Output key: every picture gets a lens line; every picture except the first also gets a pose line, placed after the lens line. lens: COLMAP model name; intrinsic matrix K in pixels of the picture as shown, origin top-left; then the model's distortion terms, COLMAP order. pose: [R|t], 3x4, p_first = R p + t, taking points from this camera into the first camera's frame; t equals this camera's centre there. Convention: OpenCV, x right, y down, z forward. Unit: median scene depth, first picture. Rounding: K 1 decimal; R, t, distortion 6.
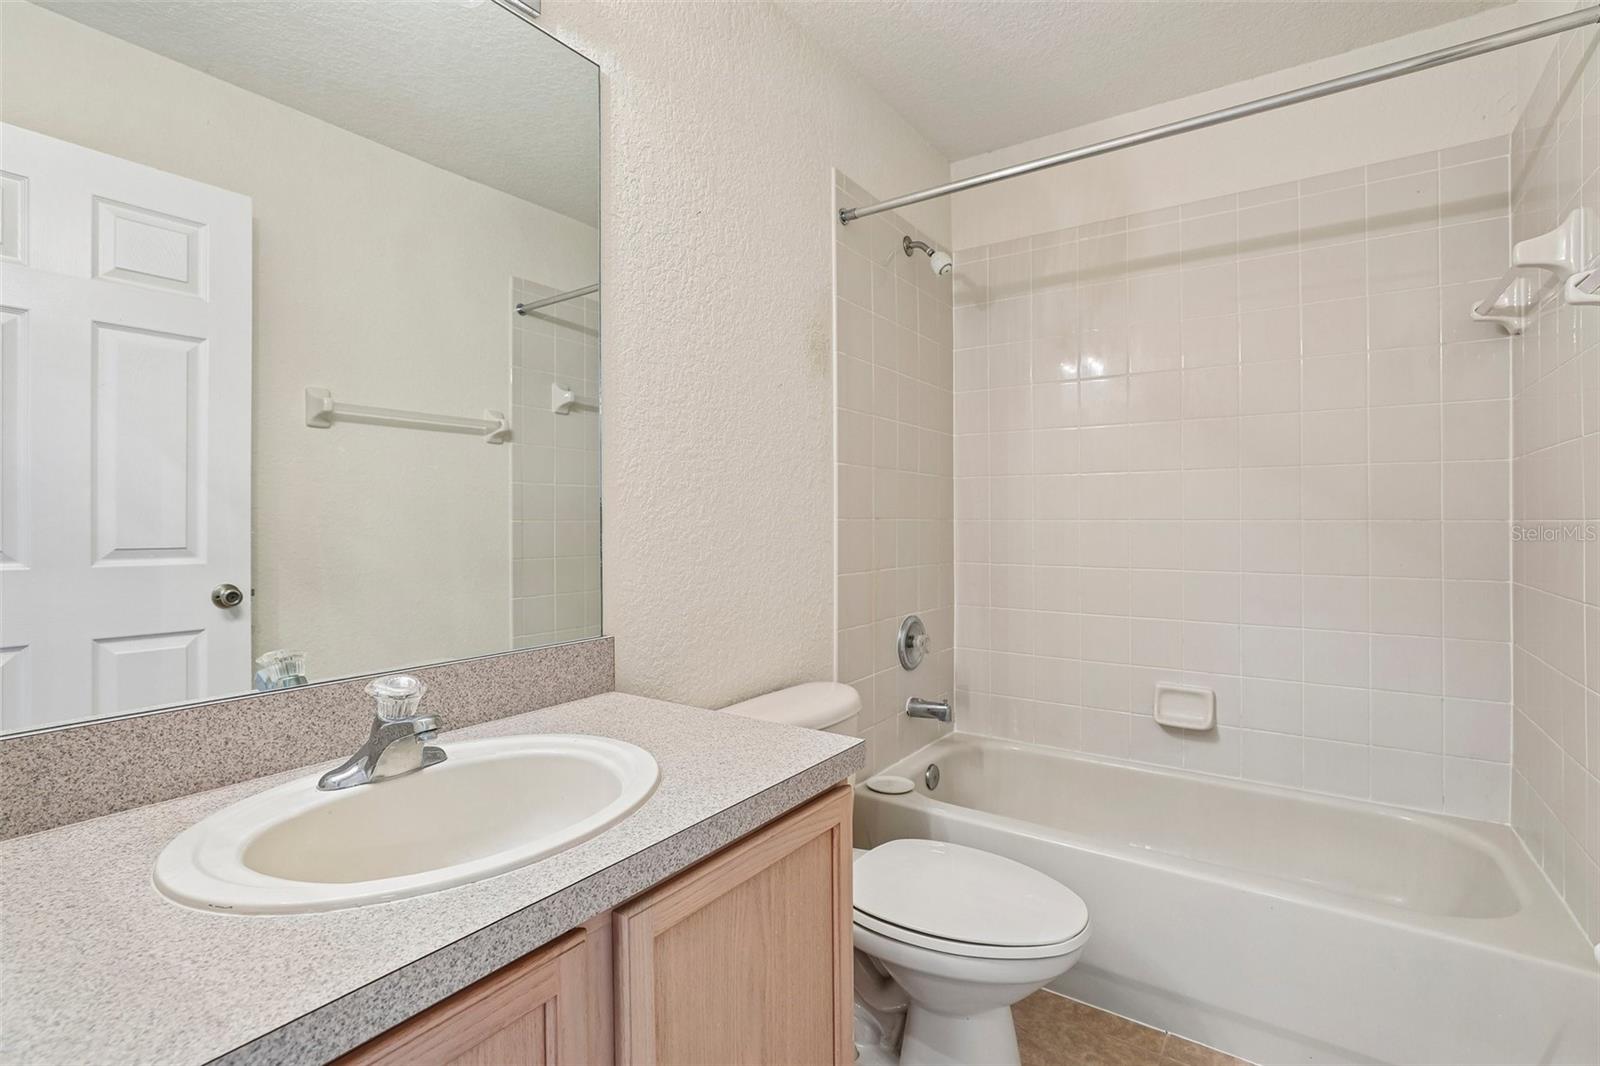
lens RADIAL K [[733.1, 0, 798.3], [0, 733.1, 528.7], [0, 0, 1]] dist [0.001249, 0.000159]
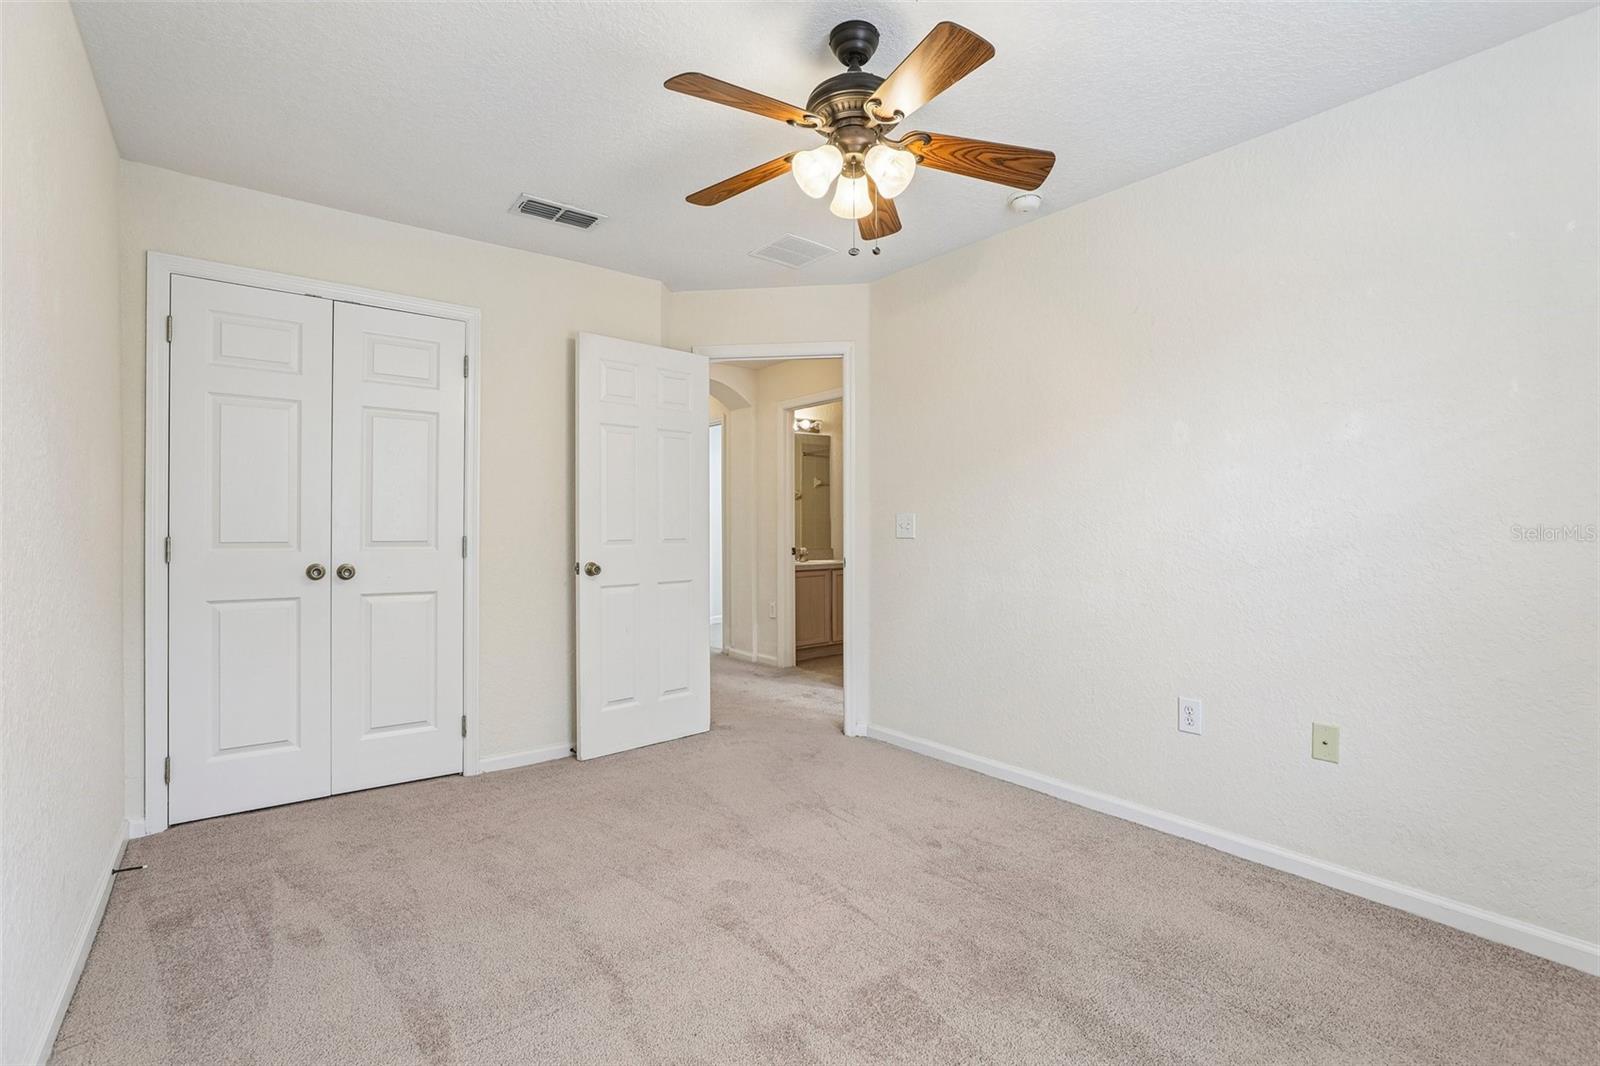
lens RADIAL K [[734.8, 0, 800.5], [0, 734.8, 527.9], [0, 0, 1]] dist [-0.019774, 0.009162]
pose [[0.935635, 0.004999, -0.352935, 0.655382], [-0.003687, 0.999984, 0.004388, -0.008793], [0.352951, -0.002804, 0.935638, -1.782034]]
